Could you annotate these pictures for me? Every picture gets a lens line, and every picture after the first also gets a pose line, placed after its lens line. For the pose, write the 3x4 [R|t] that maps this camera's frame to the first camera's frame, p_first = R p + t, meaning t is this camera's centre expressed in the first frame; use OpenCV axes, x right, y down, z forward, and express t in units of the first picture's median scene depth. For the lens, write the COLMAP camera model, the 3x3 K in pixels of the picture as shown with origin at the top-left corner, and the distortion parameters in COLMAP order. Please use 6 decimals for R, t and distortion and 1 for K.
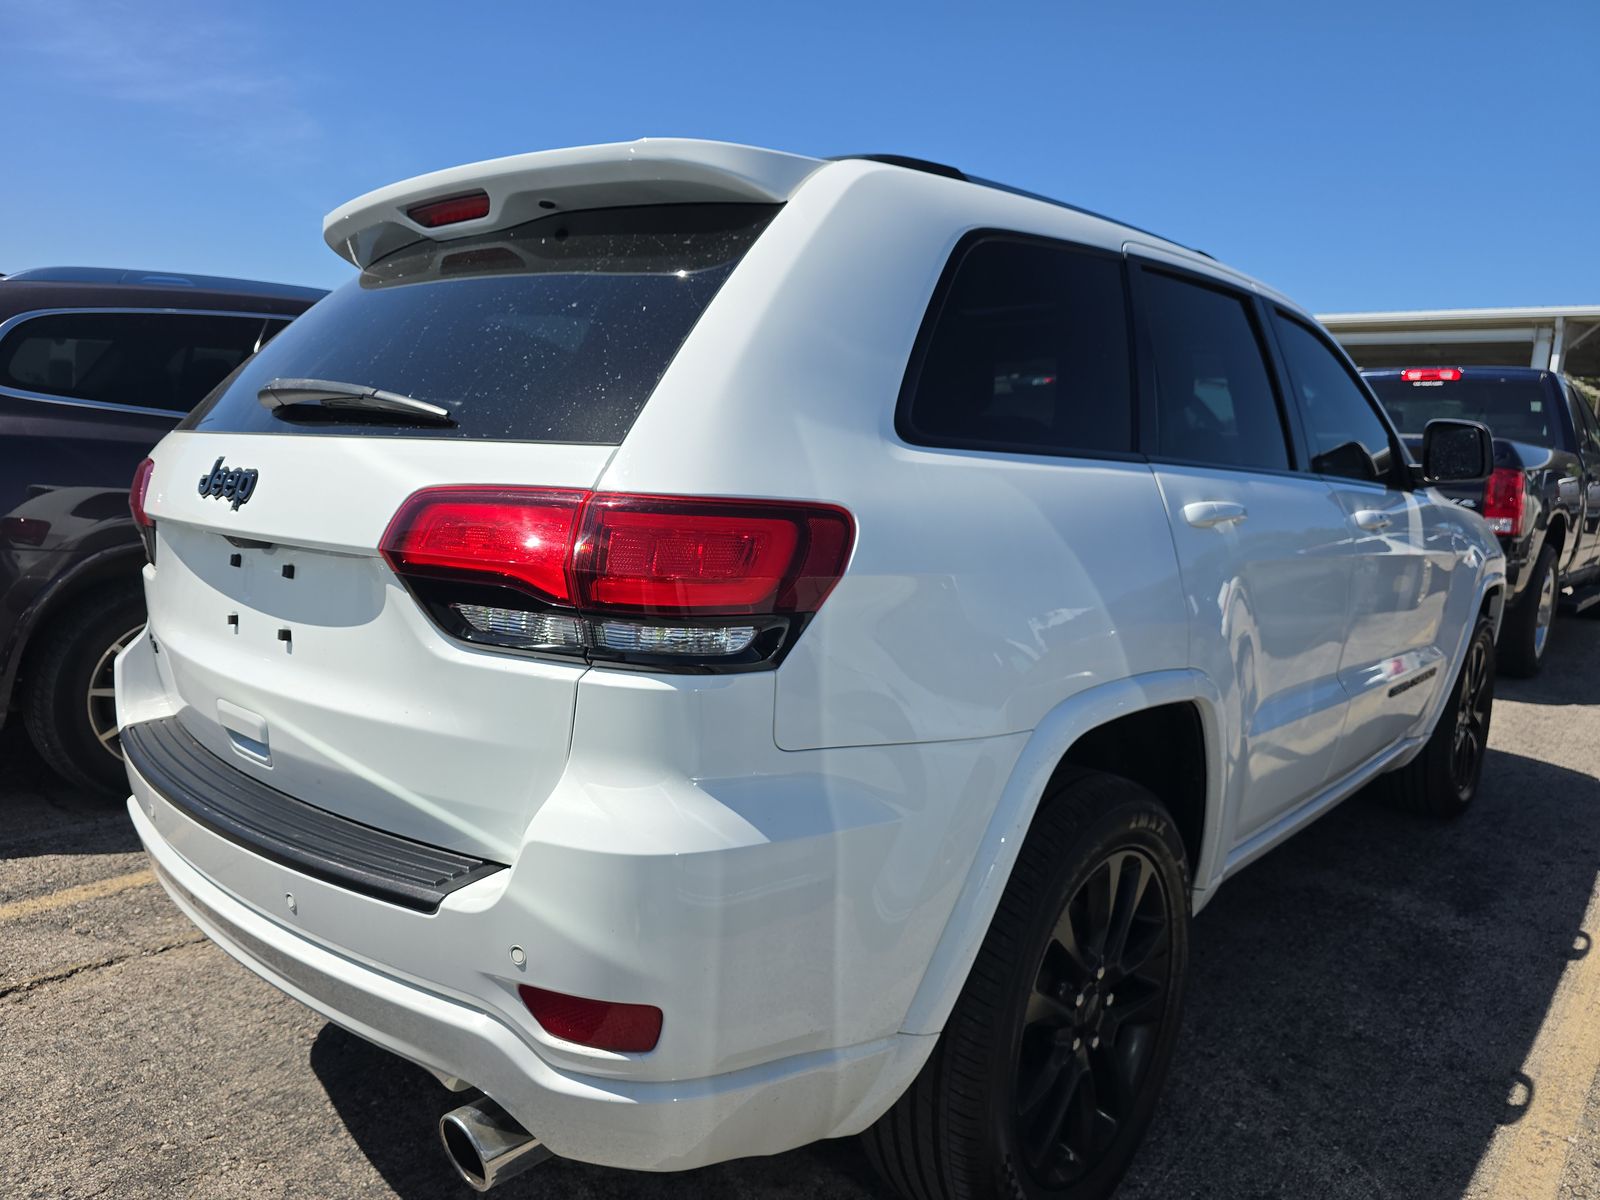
lens RADIAL K [[1078.4, 0, 802.4], [0, 1078.4, 593.7], [0, 0, 1]] dist [0.000220, -0.000263]
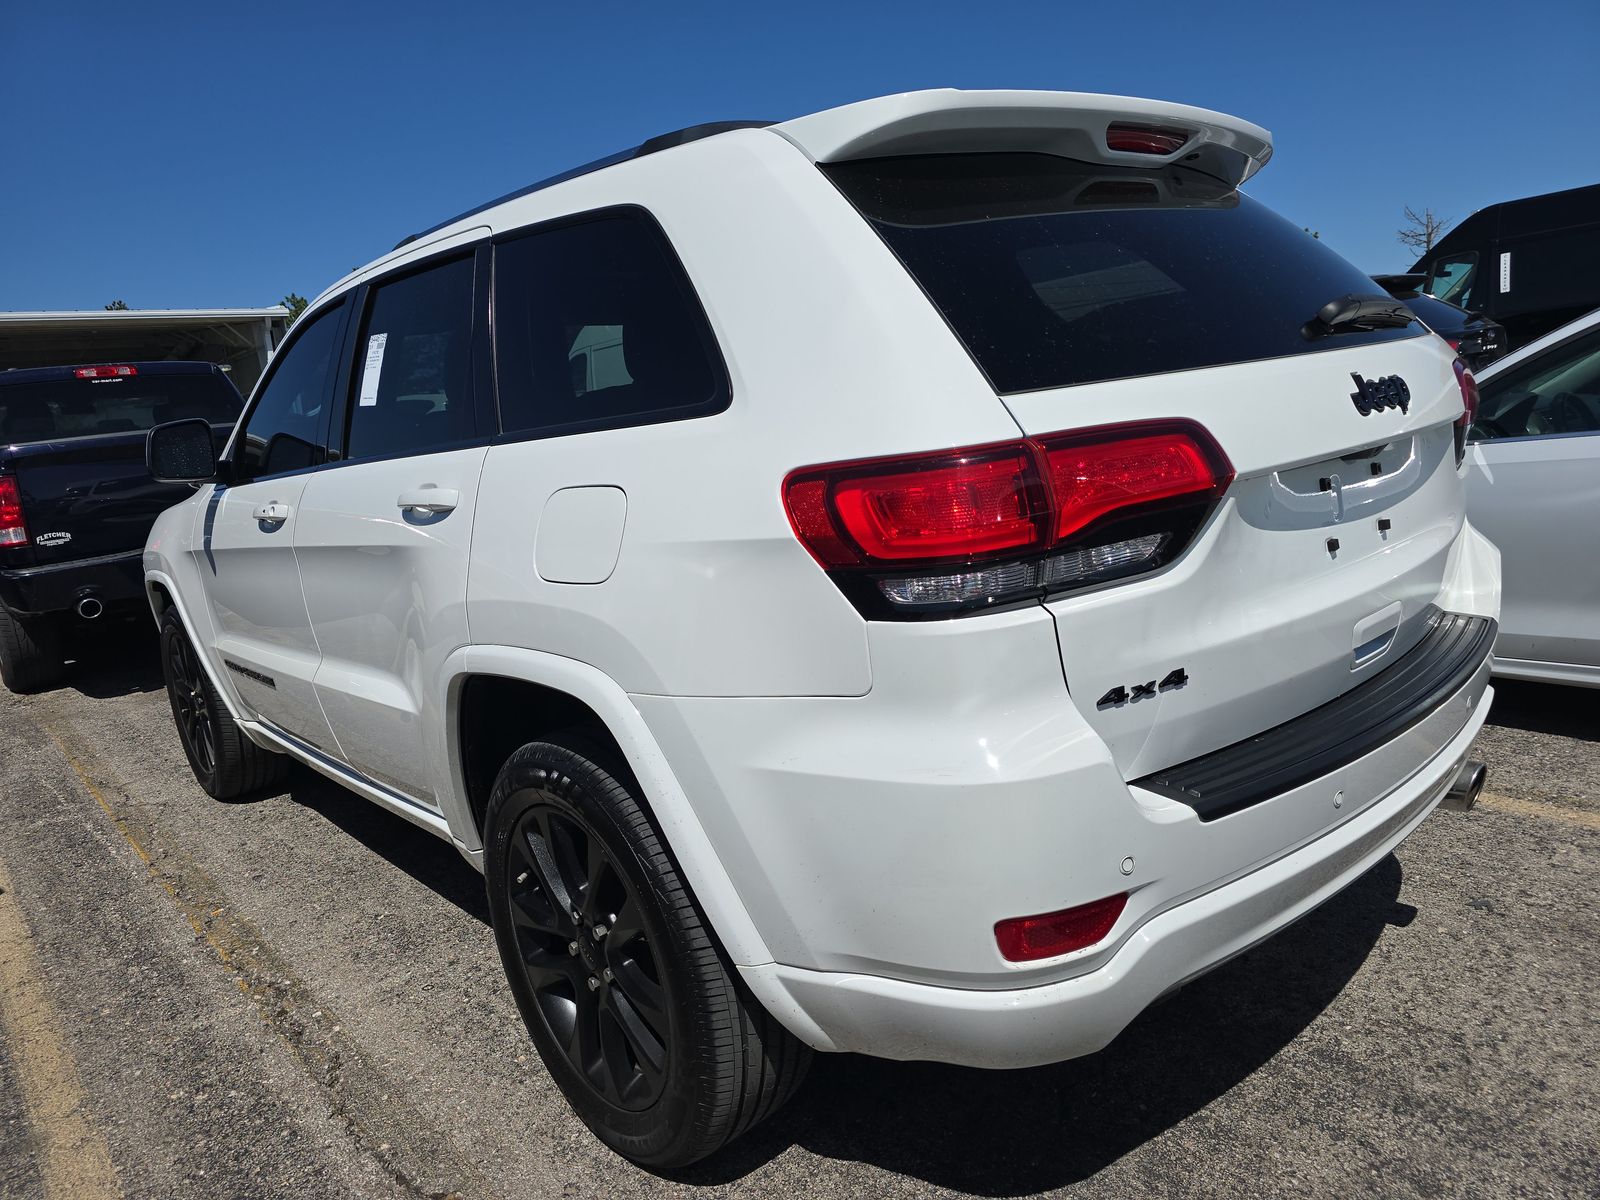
lens RADIAL K [[1078.4, 0, 795.5], [0, 1078.4, 598.6], [0, 0, 1]] dist [0.000220, -0.000263]
pose [[0.151367, -0.237472, 0.959529, -1.681991], [0.262983, 0.945403, 0.192490, -0.267626], [-0.952852, 0.223203, 0.205554, 1.371591]]
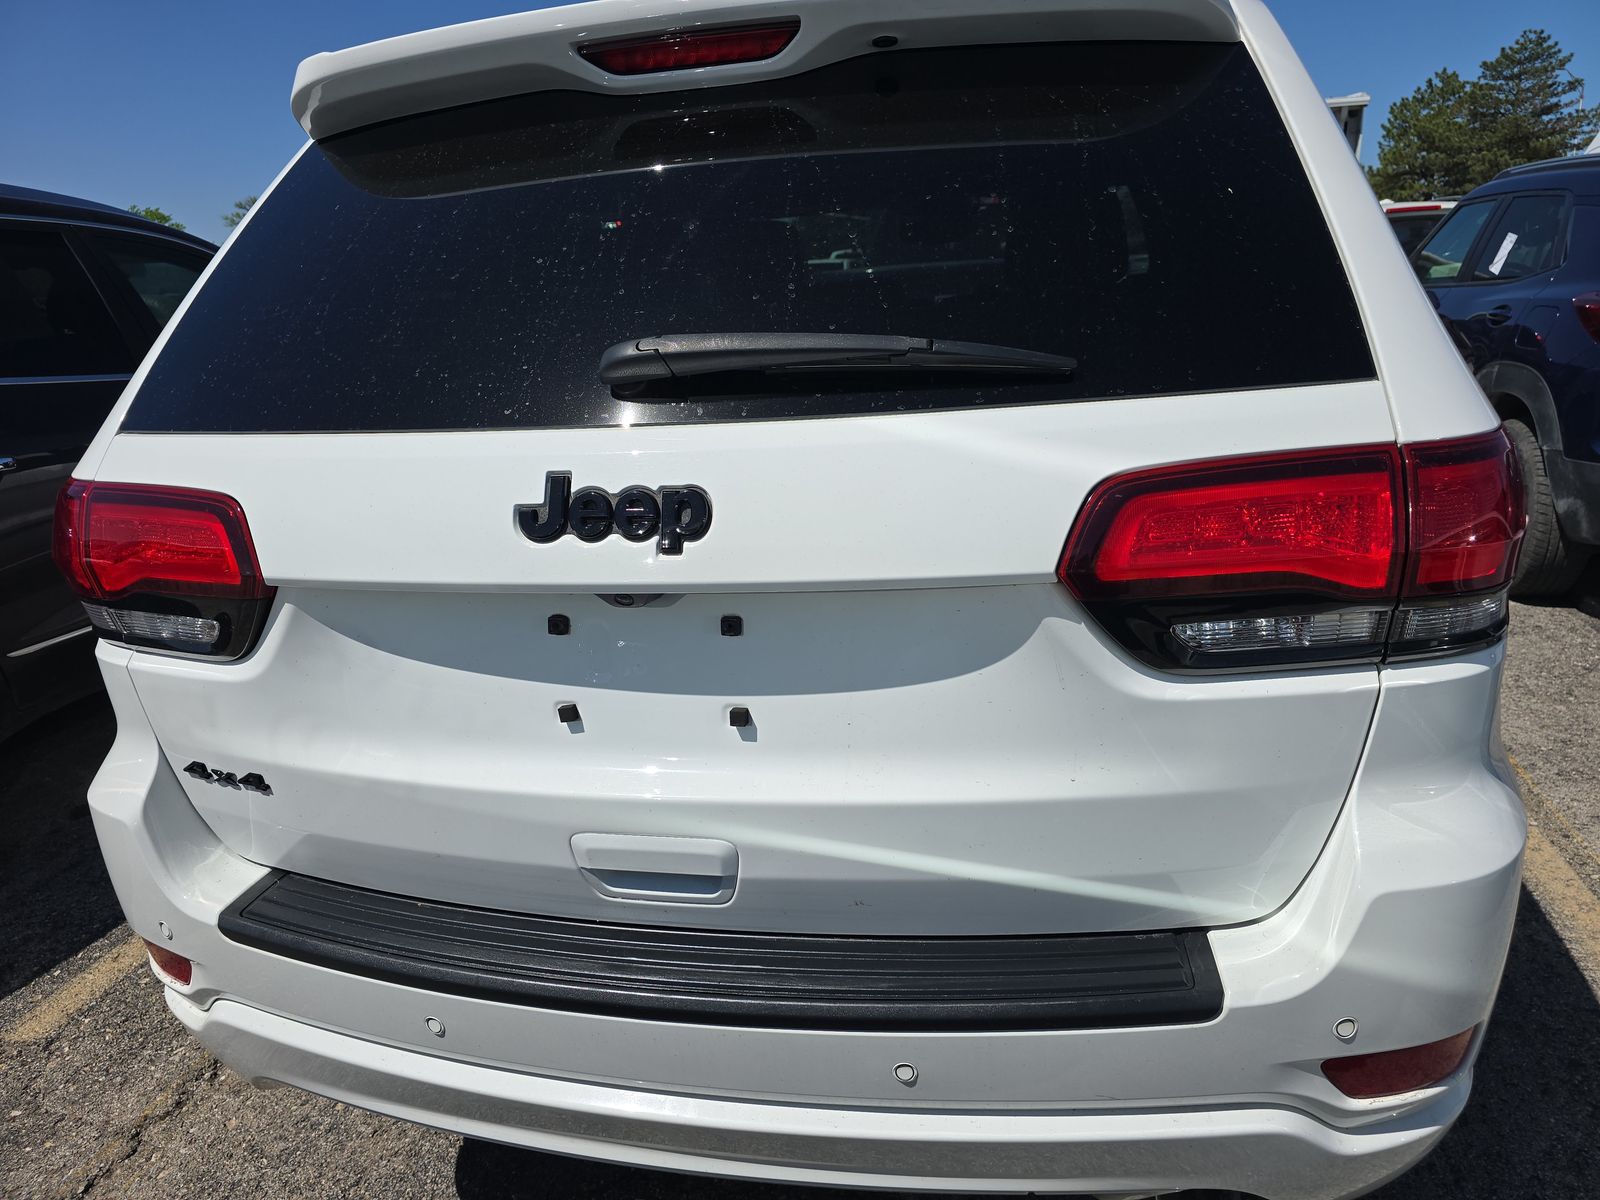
lens RADIAL K [[1078.4, 0, 798.7], [0, 1078.4, 606.3], [0, 0, 1]] dist [0.000220, -0.000263]
pose [[0.882836, -0.195597, 0.427015, -0.728635], [0.149013, 0.978834, 0.140284, -0.123222], [-0.445416, -0.060217, 0.893297, 0.371670]]
